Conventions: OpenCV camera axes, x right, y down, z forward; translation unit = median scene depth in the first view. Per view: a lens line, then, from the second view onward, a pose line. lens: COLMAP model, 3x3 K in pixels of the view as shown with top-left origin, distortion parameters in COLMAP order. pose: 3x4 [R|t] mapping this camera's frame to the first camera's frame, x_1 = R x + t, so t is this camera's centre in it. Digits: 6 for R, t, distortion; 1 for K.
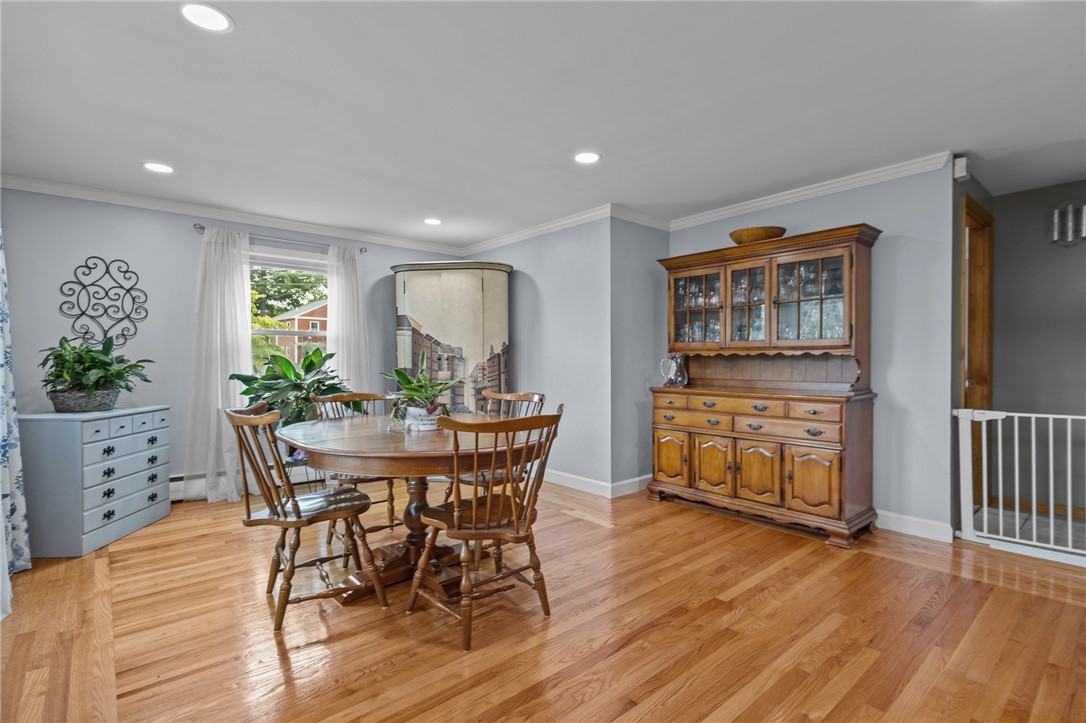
lens RADIAL K [[513.3, 0, 547.2], [0, 513.3, 359.5], [0, 0, 1]] dist [0.006349, -0.000034]
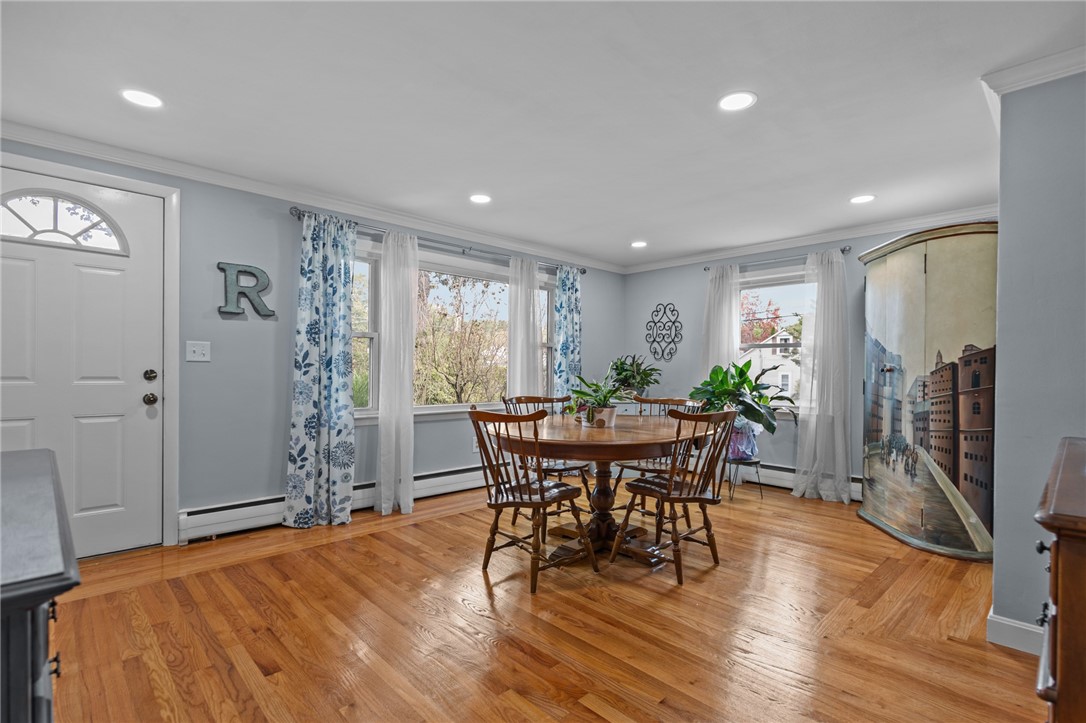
lens RADIAL K [[513.3, 0, 547.2], [0, 513.3, 359.5], [0, 0, 1]] dist [0.006349, -0.000034]
pose [[0.043710, -0.013492, -0.998953, 0.660522], [-0.007037, 0.999880, -0.013812, -0.004069], [0.999019, 0.007633, 0.043610, 0.566828]]
